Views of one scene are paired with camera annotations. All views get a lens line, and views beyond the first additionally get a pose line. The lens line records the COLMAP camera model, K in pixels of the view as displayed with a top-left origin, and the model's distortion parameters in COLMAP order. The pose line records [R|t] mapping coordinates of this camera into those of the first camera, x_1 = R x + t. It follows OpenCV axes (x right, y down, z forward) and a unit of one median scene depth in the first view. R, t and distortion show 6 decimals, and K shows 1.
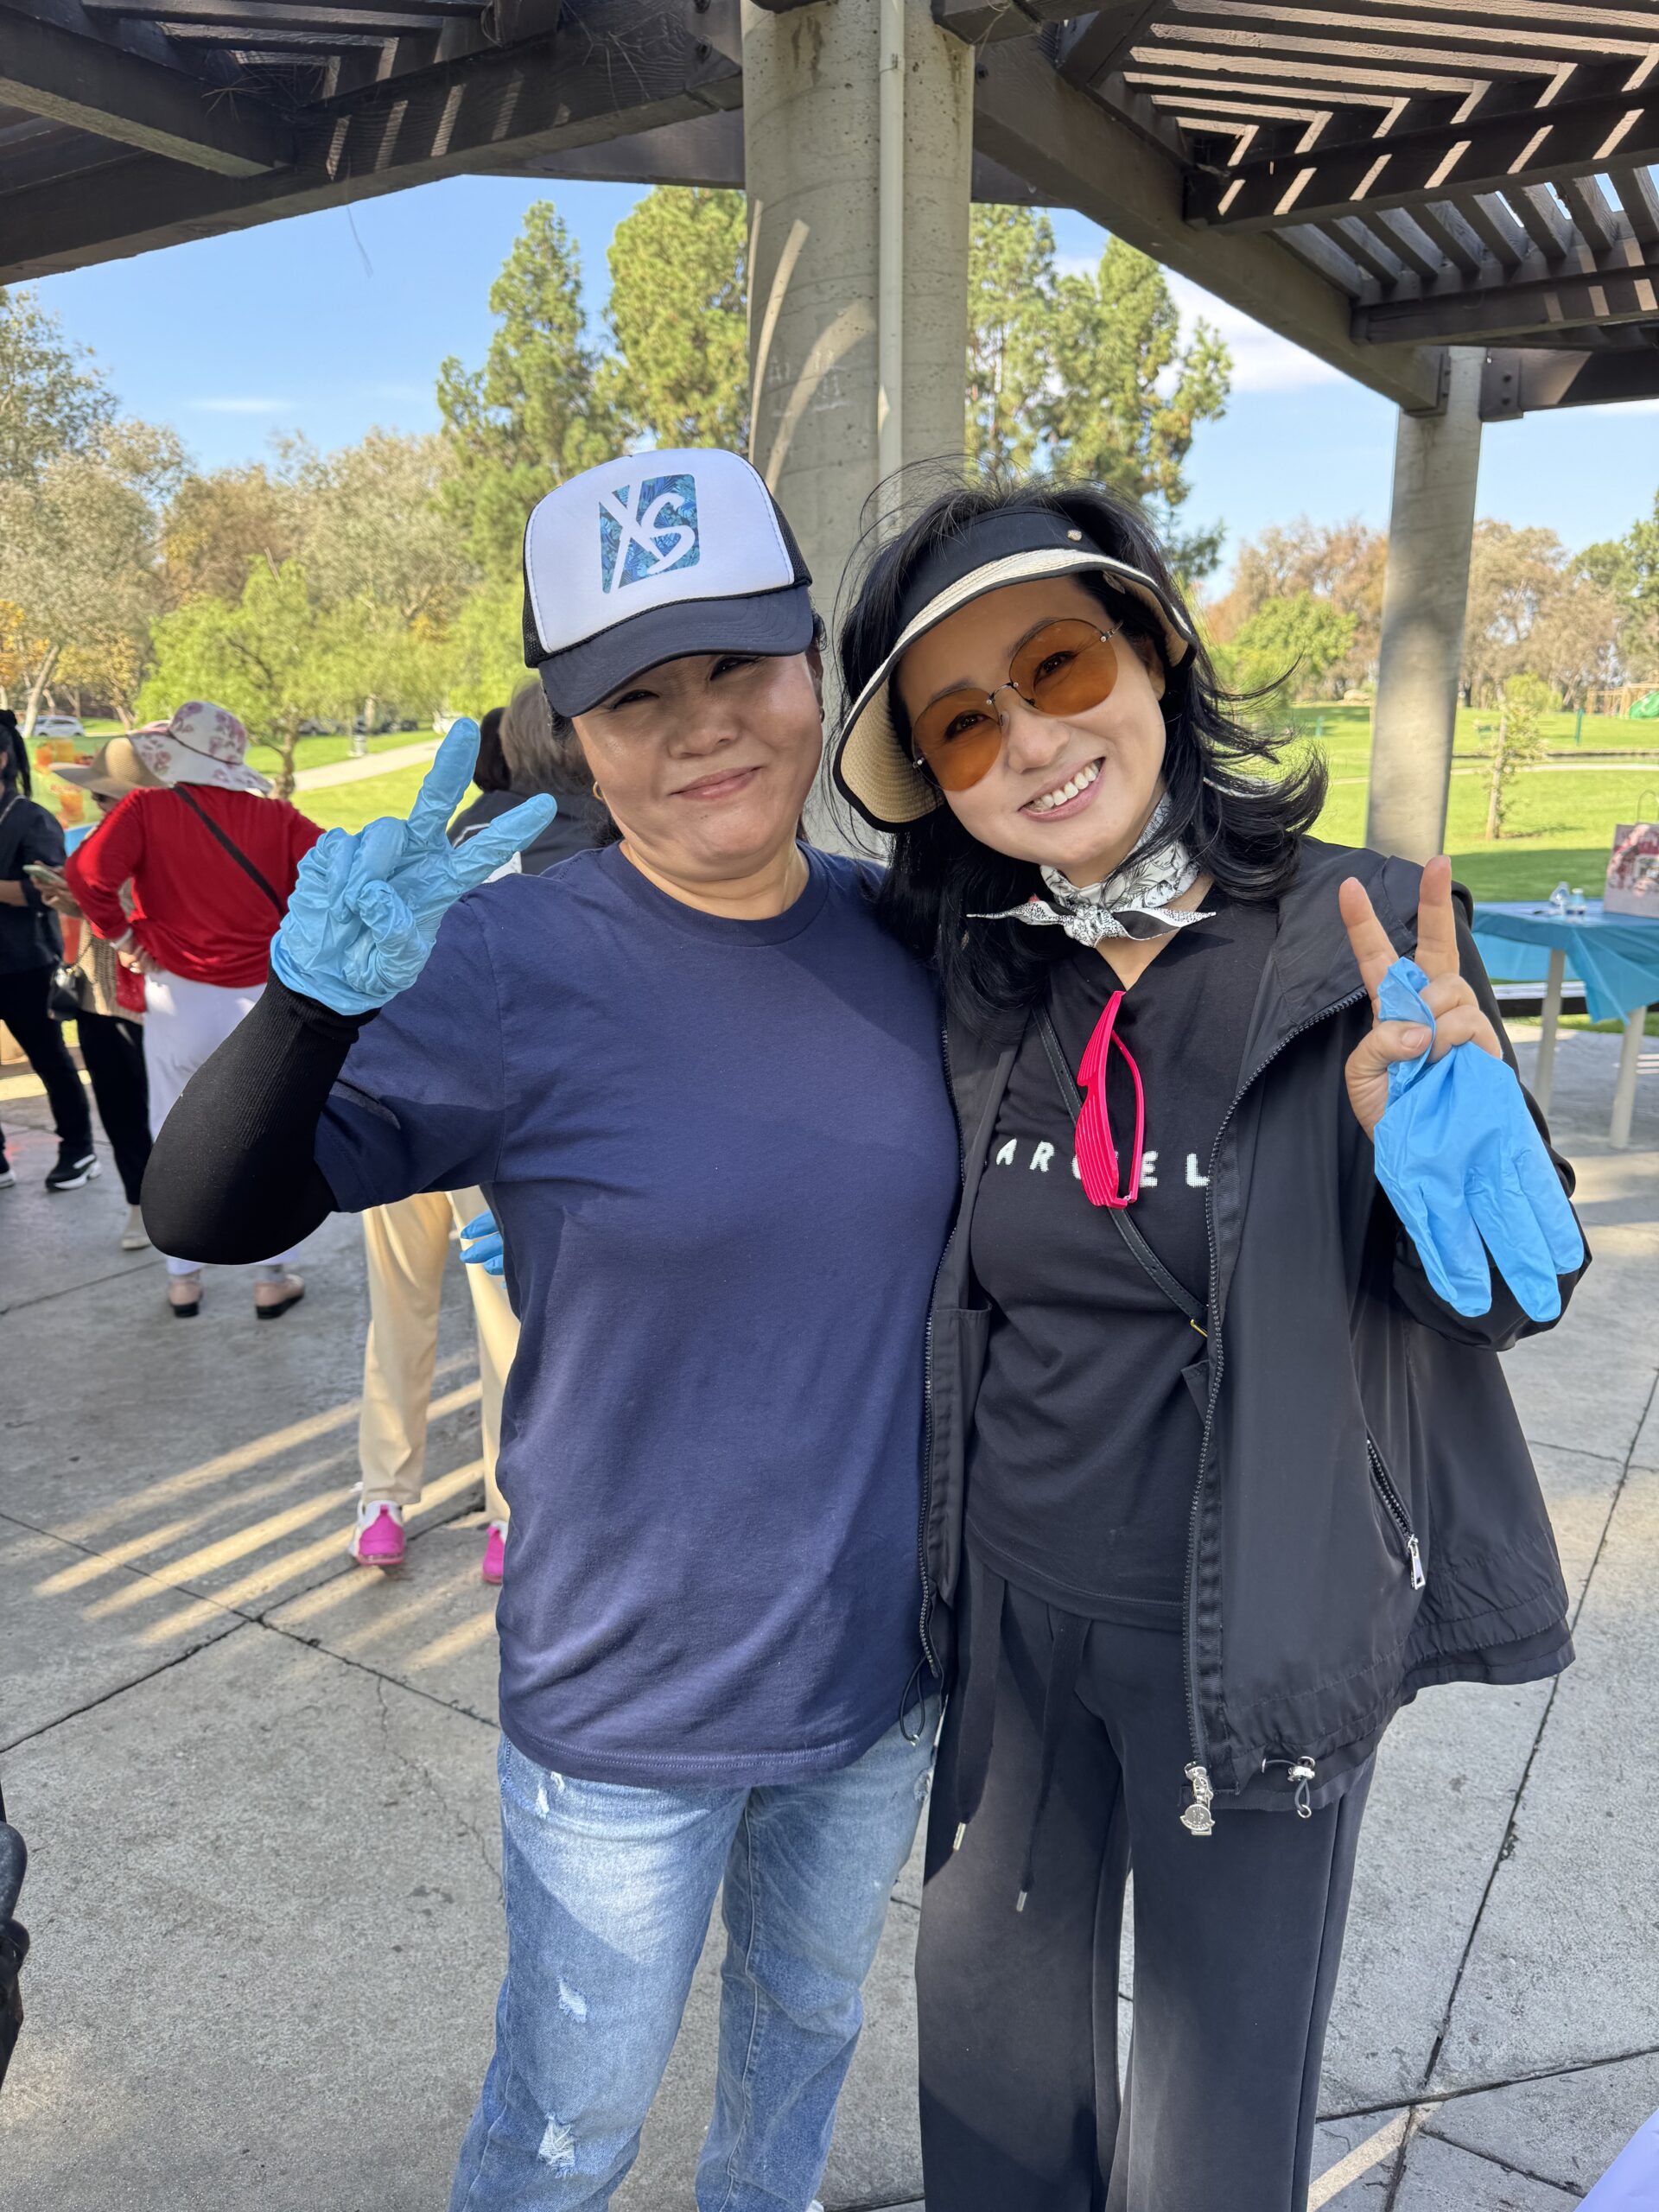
lens RADIAL K [[1556.1, 0, 824.3], [0, 1556.1, 1113.8], [0, 0, 1]] dist [-0.001361, -0.002716]
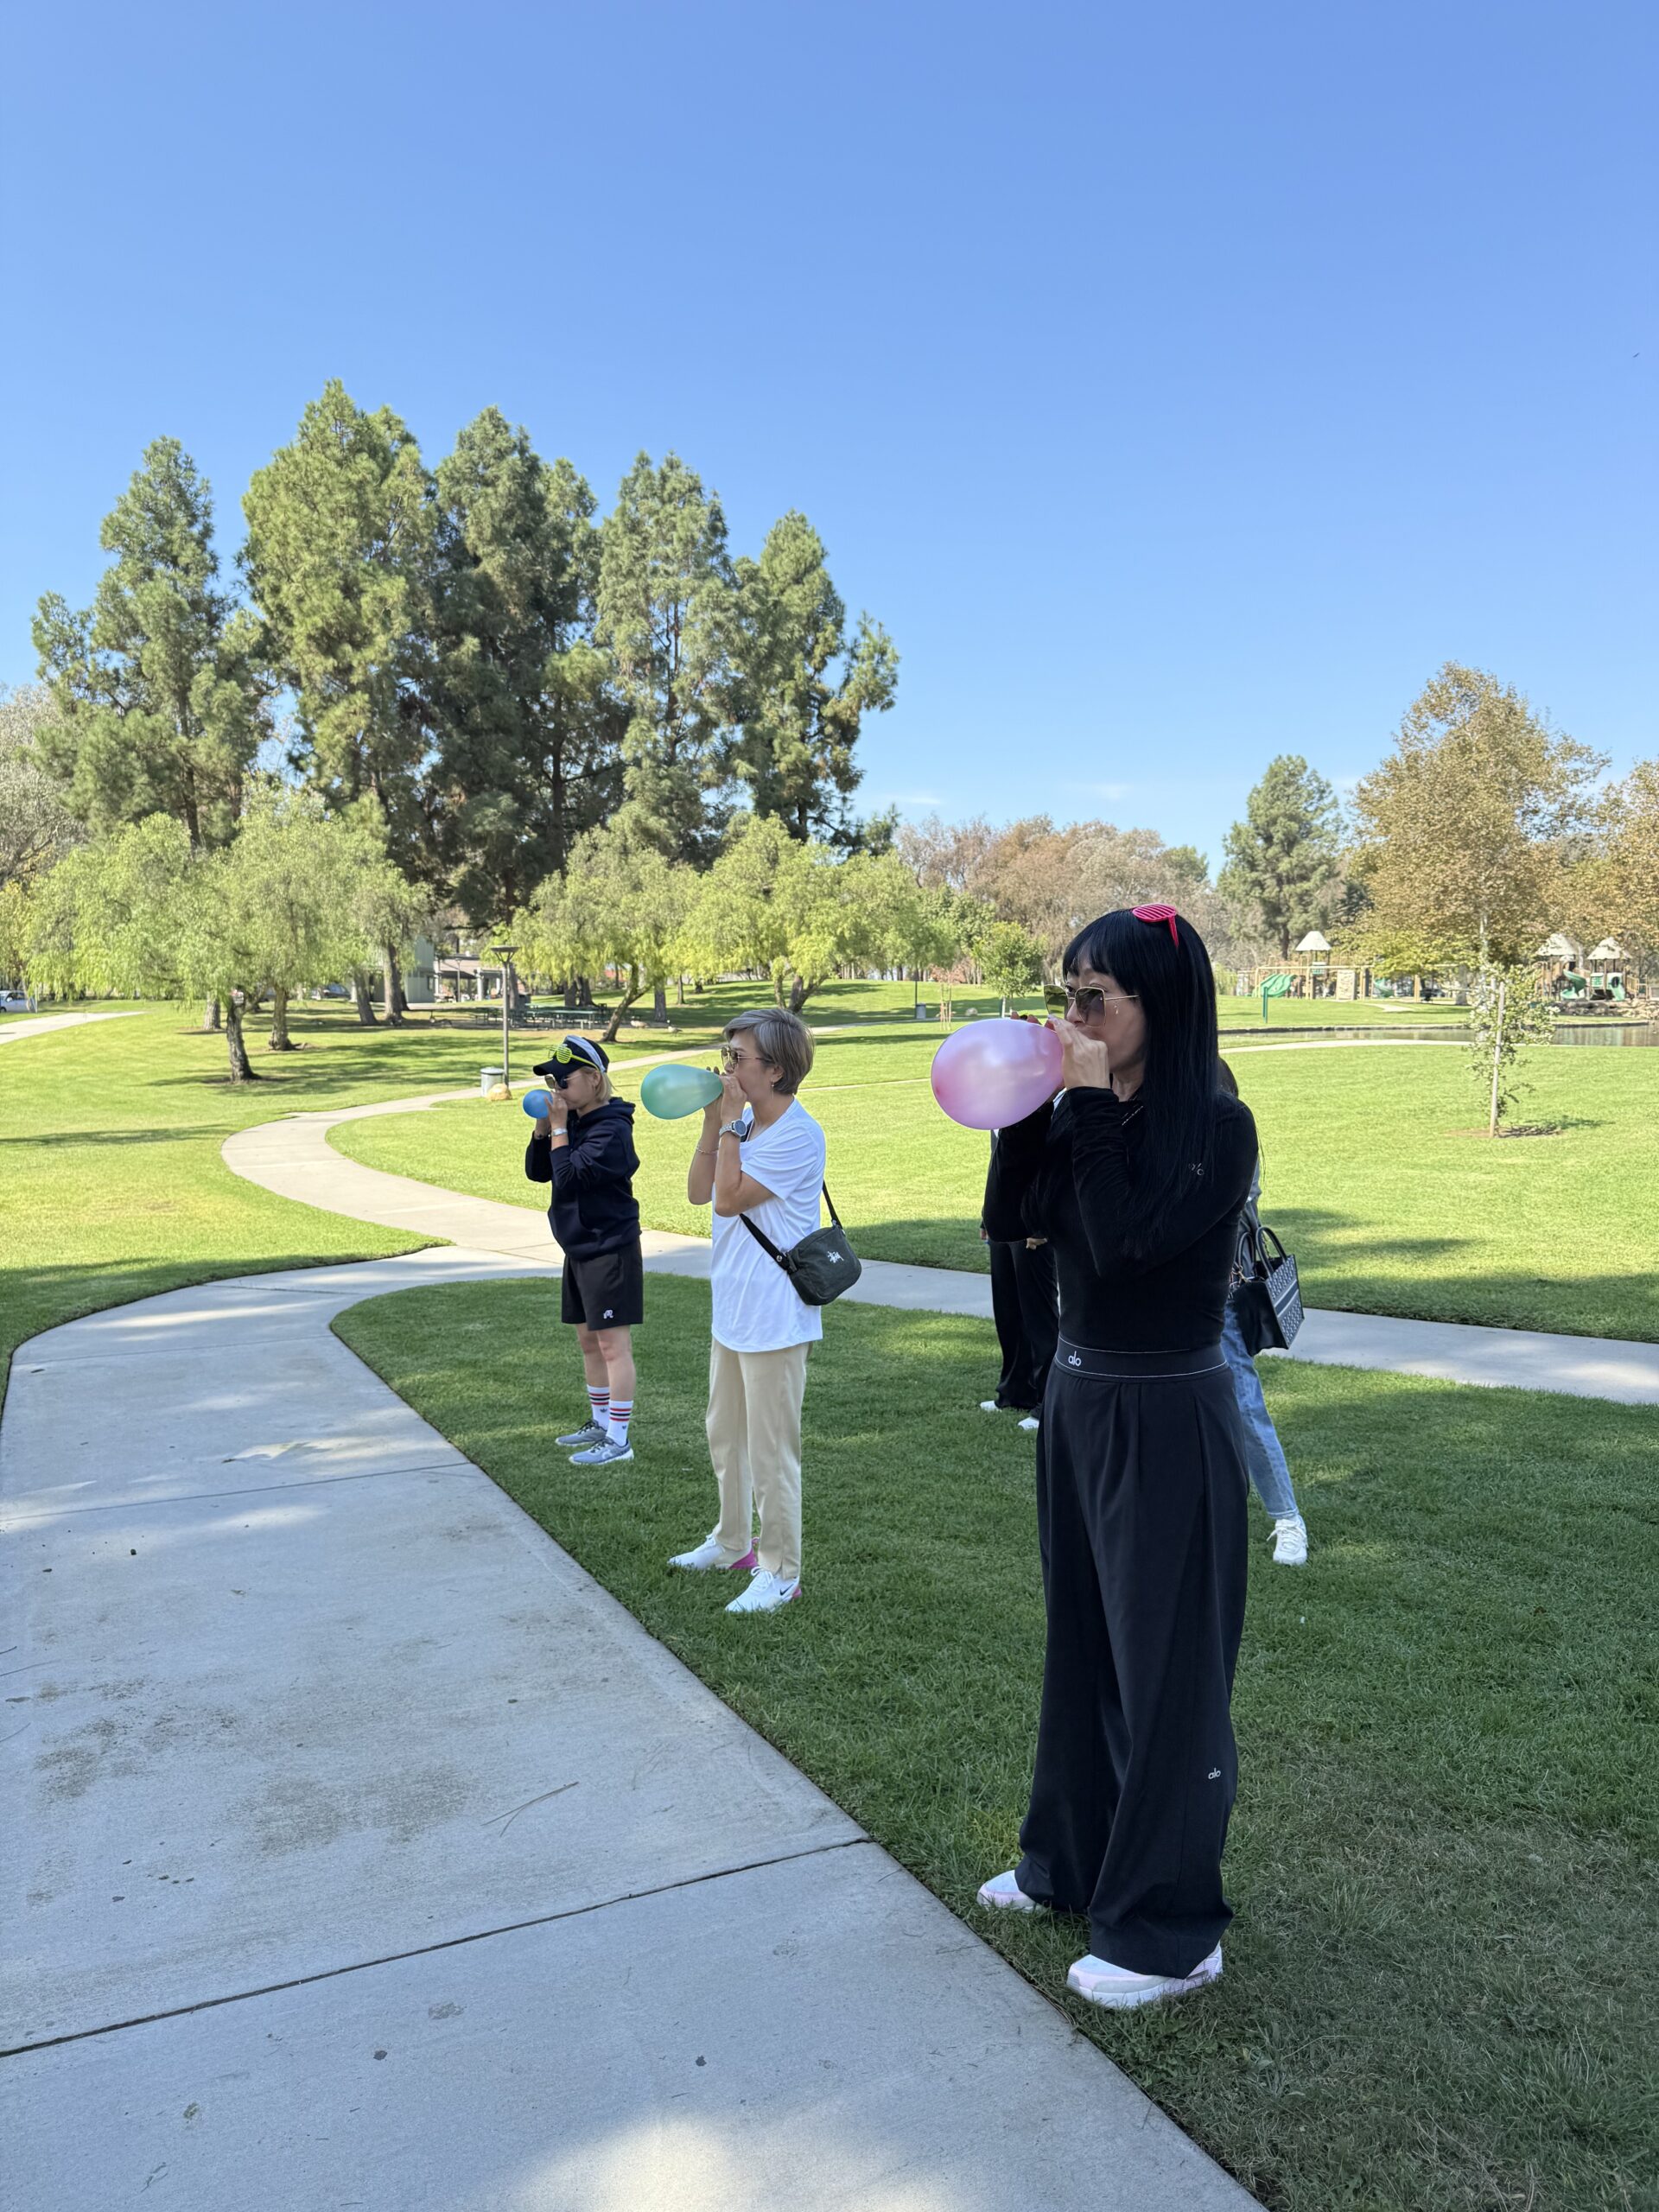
lens RADIAL K [[1550.3, 0, 825.3], [0, 1550.3, 1103.3], [0, 0, 1]] dist [0.146256, -0.296647]
pose [[0.974742, -0.017209, 0.222670, -0.018727], [0.057693, 0.982587, -0.176617, -0.024202], [-0.215753, 0.185003, 0.958762, 0.106106]]
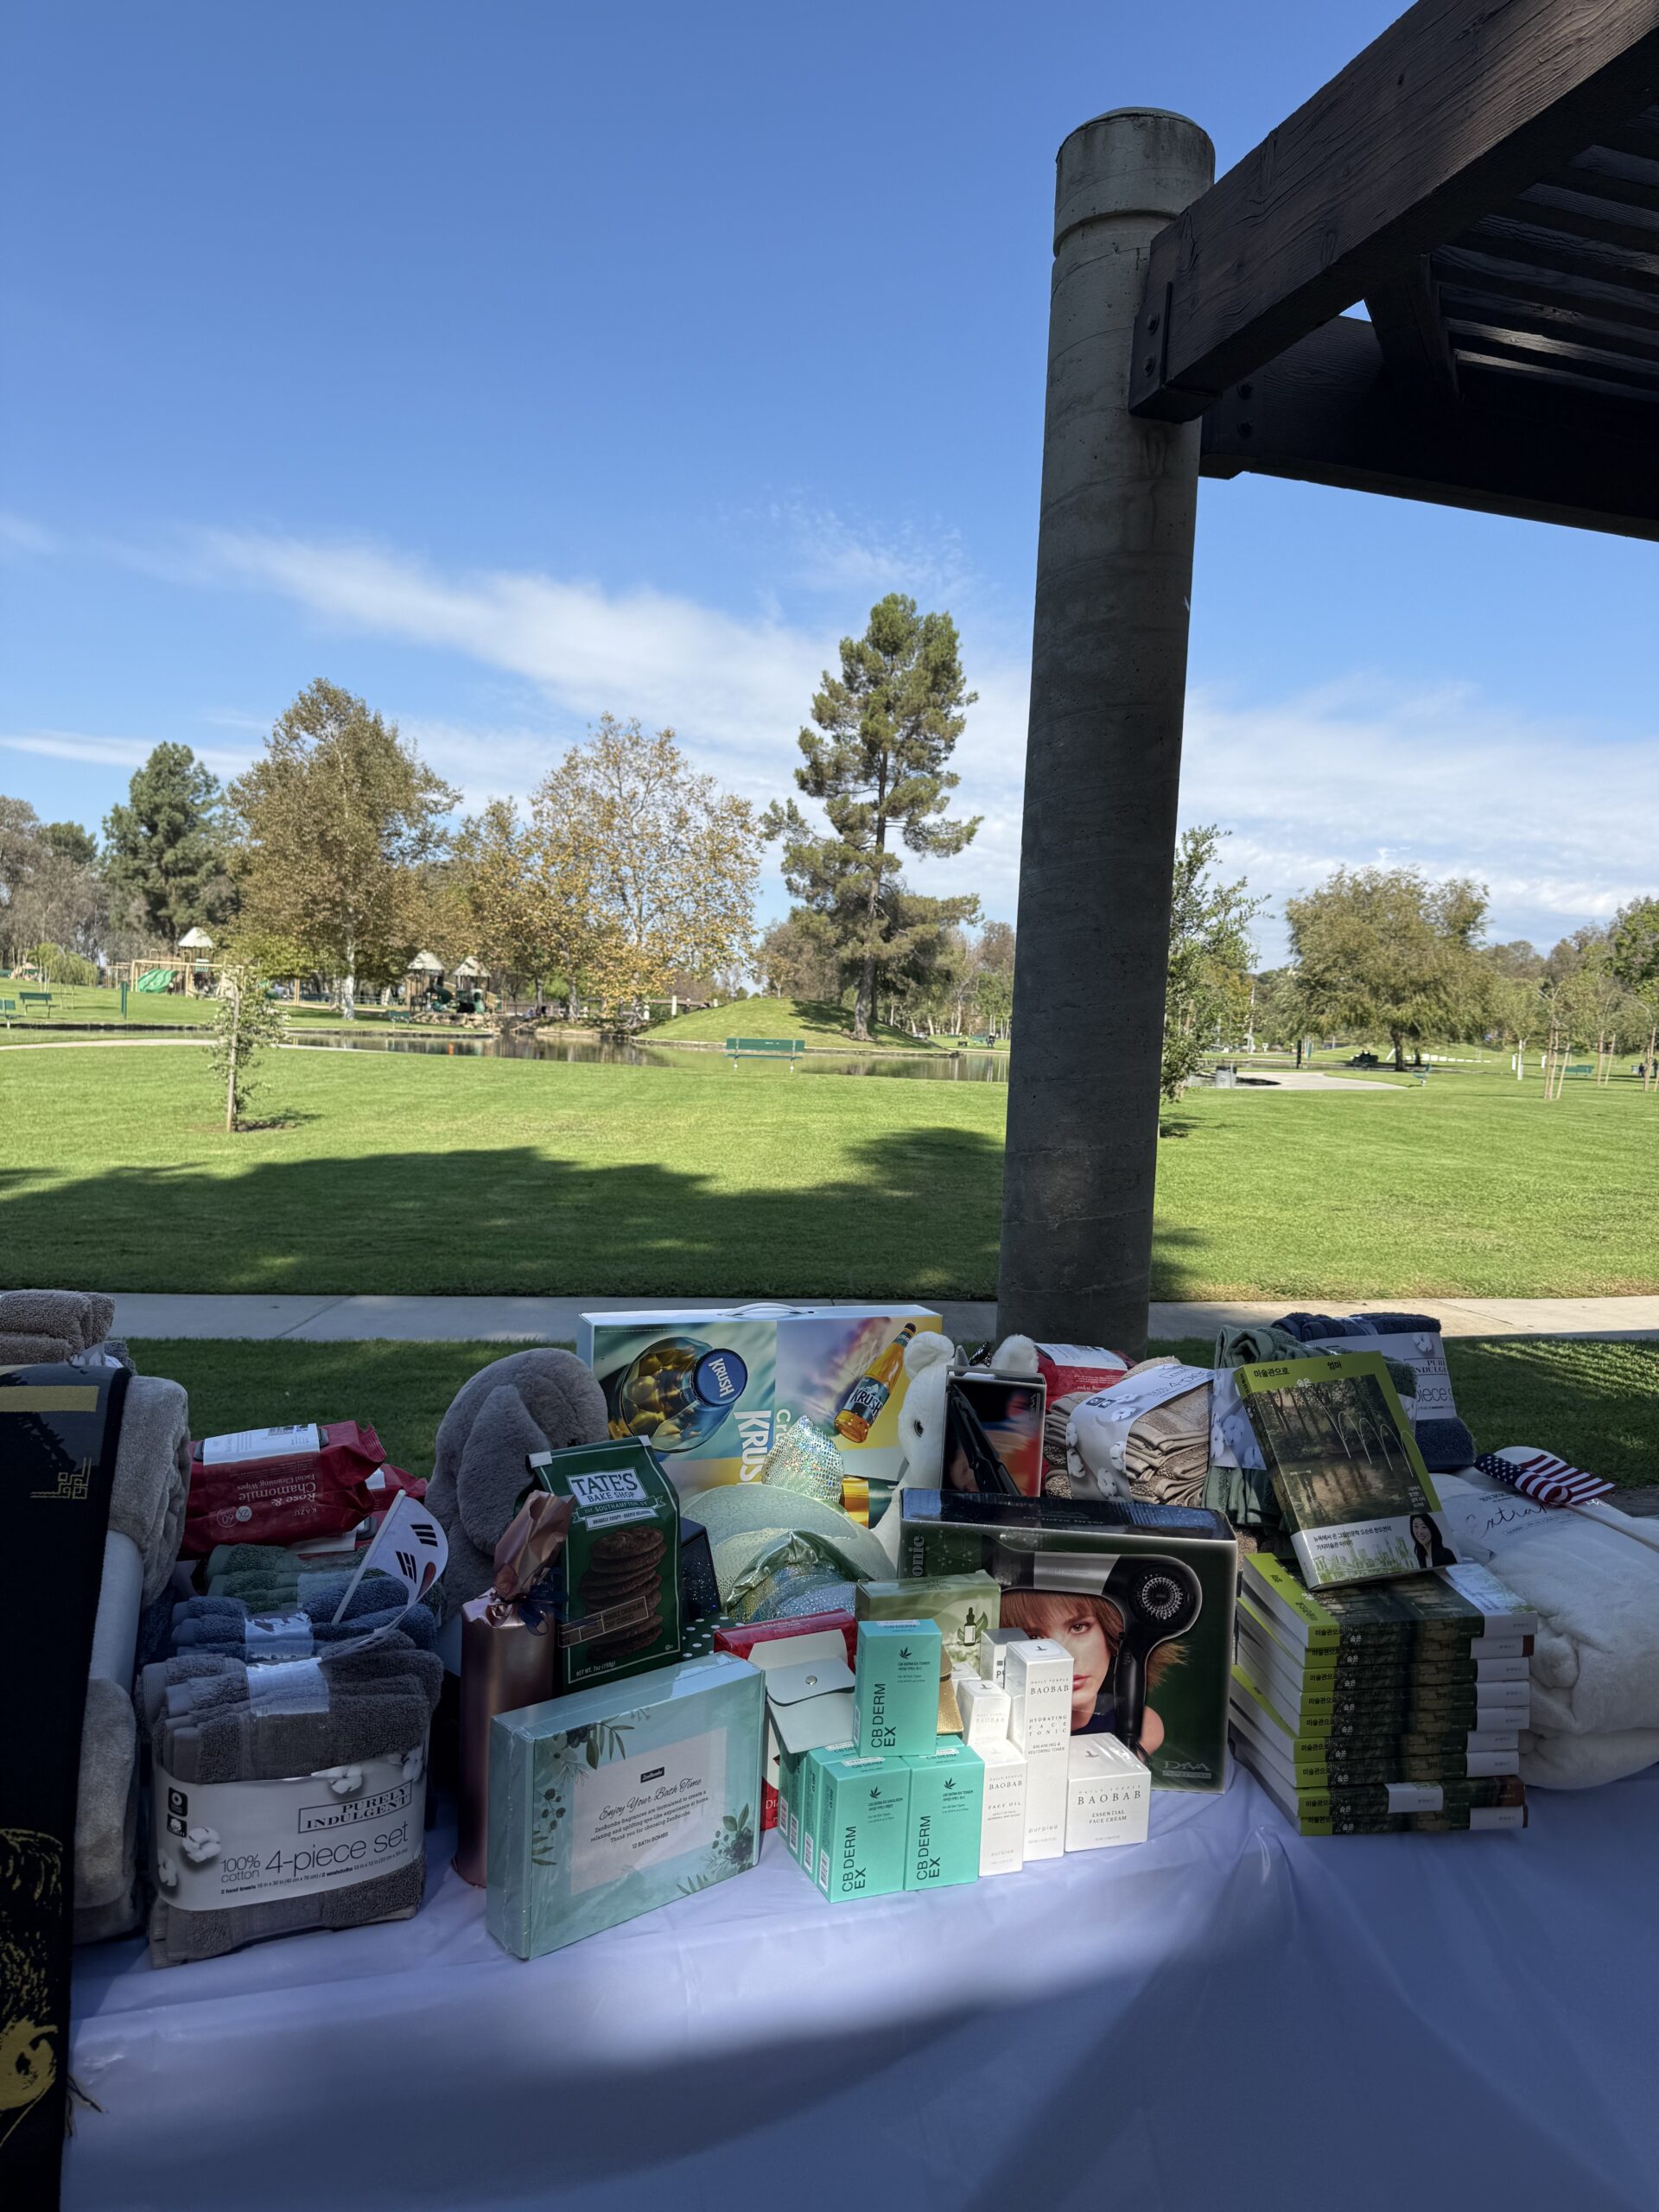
lens RADIAL K [[1550.3, 0, 825.3], [0, 1550.3, 1103.3], [0, 0, 1]] dist [0.146256, -0.296647]
pose [[0.624202, -0.008250, 0.781219, -0.008727], [0.145914, 0.983581, -0.106199, -0.018081], [-0.767516, 0.180281, 0.615157, 0.077197]]
